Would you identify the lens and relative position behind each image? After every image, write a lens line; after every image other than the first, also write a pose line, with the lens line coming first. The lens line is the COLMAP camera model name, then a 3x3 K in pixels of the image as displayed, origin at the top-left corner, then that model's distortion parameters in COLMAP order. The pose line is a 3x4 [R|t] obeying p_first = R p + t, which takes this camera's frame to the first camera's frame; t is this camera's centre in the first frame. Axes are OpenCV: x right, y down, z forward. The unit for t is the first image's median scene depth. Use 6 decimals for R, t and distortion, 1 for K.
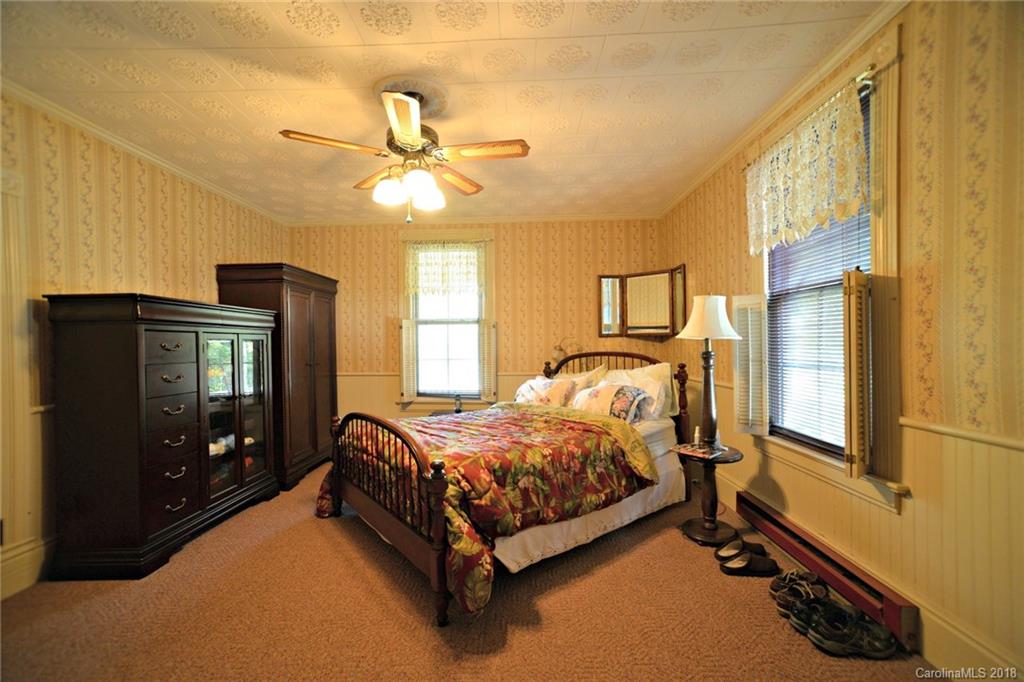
lens RADIAL K [[433.3, 0, 513.2], [0, 433.3, 344.0], [0, 0, 1]] dist [-0.010367, 0.001154]
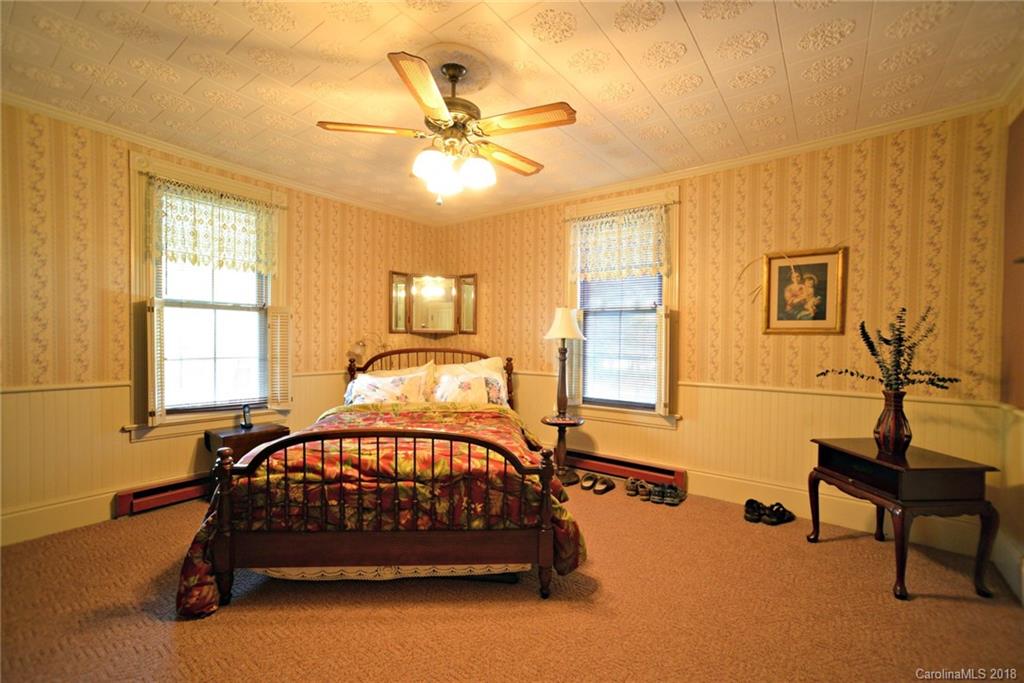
lens RADIAL K [[433.3, 0, 541.4], [0, 433.3, 344.3], [0, 0, 1]] dist [-0.010367, 0.001154]
pose [[0.554885, 0.005902, 0.831906, -0.555389], [-0.015165, 0.999880, 0.003021, 0.001684], [-0.831789, -0.014292, 0.554908, 0.206797]]
